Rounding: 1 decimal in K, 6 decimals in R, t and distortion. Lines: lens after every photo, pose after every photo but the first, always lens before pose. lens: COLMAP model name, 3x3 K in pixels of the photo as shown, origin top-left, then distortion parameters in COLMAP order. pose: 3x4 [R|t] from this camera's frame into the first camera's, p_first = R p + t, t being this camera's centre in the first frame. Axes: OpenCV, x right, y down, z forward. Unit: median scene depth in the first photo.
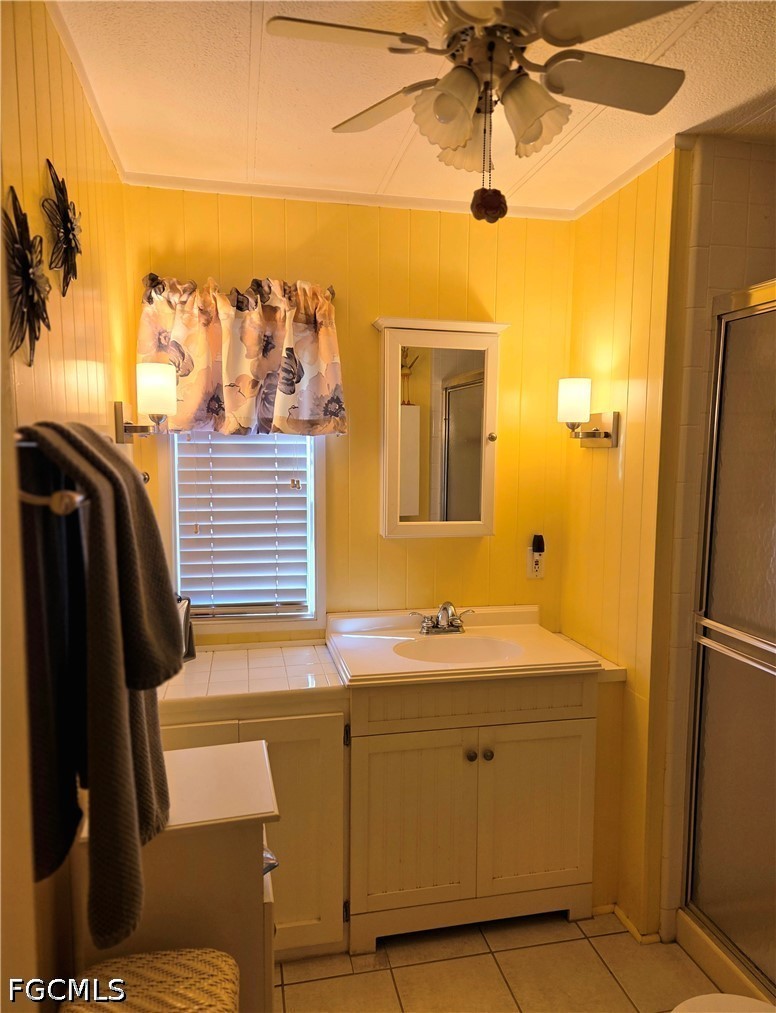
lens RADIAL K [[705.2, 0, 405.3], [0, 705.2, 521.1], [0, 0, 1]] dist [0.056993, -0.023914]
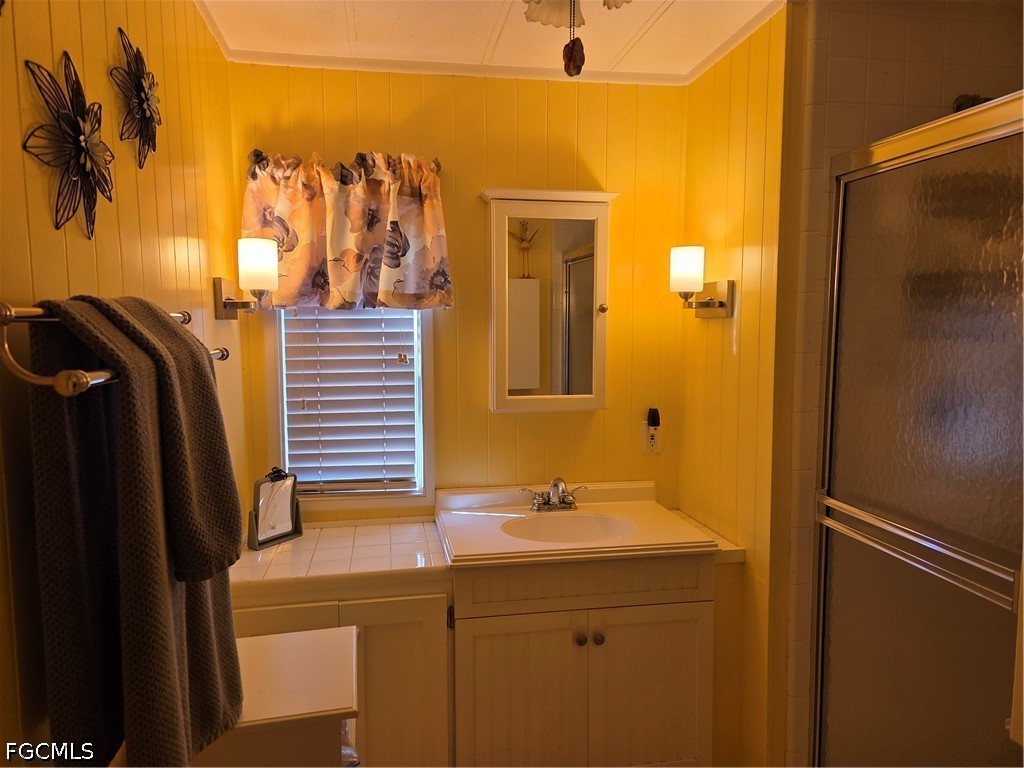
lens RADIAL K [[687.3, 0, 501.9], [0, 687.3, 382.3], [0, 0, 1]] dist [0.069388, -0.049313]
pose [[0.998493, -0.007666, -0.054350, 0.039111], [0.006768, 0.999838, -0.016694, -0.002536], [0.054469, 0.016301, 0.998382, 0.050890]]
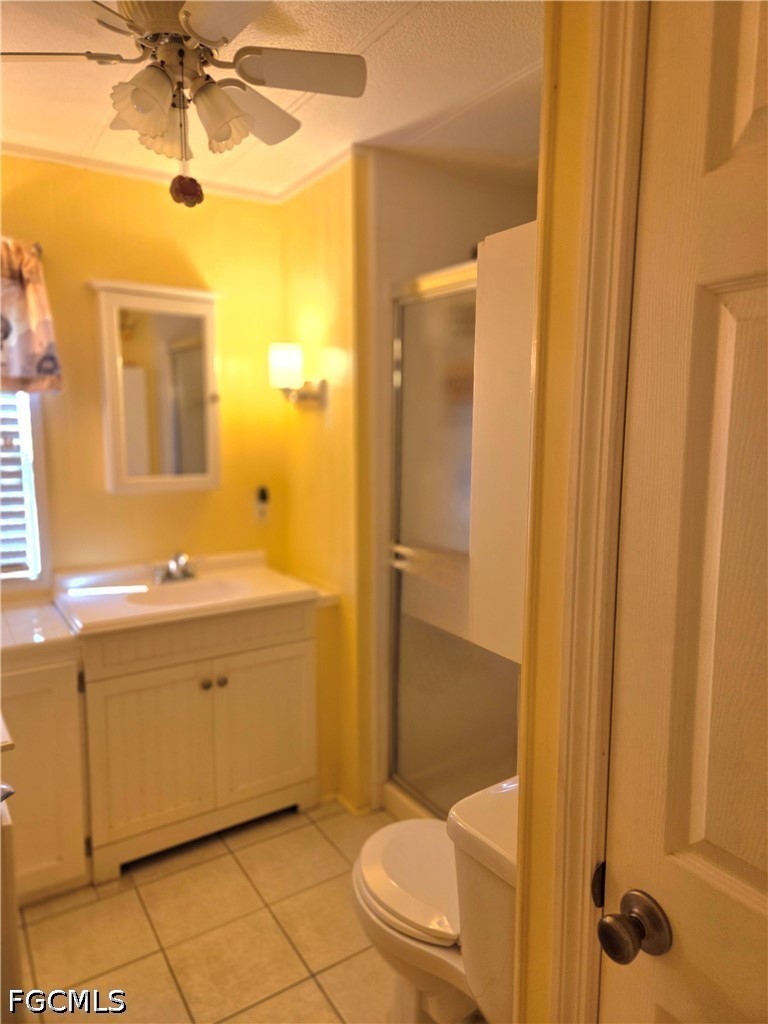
lens RADIAL K [[687.3, 0, 399.7], [0, 687.3, 508.5], [0, 0, 1]] dist [0.069388, -0.049313]
pose [[0.935441, -0.049251, 0.350034, 0.009152], [0.039133, 0.998588, 0.035923, 0.026976], [-0.351309, -0.019906, 0.936048, -0.112600]]
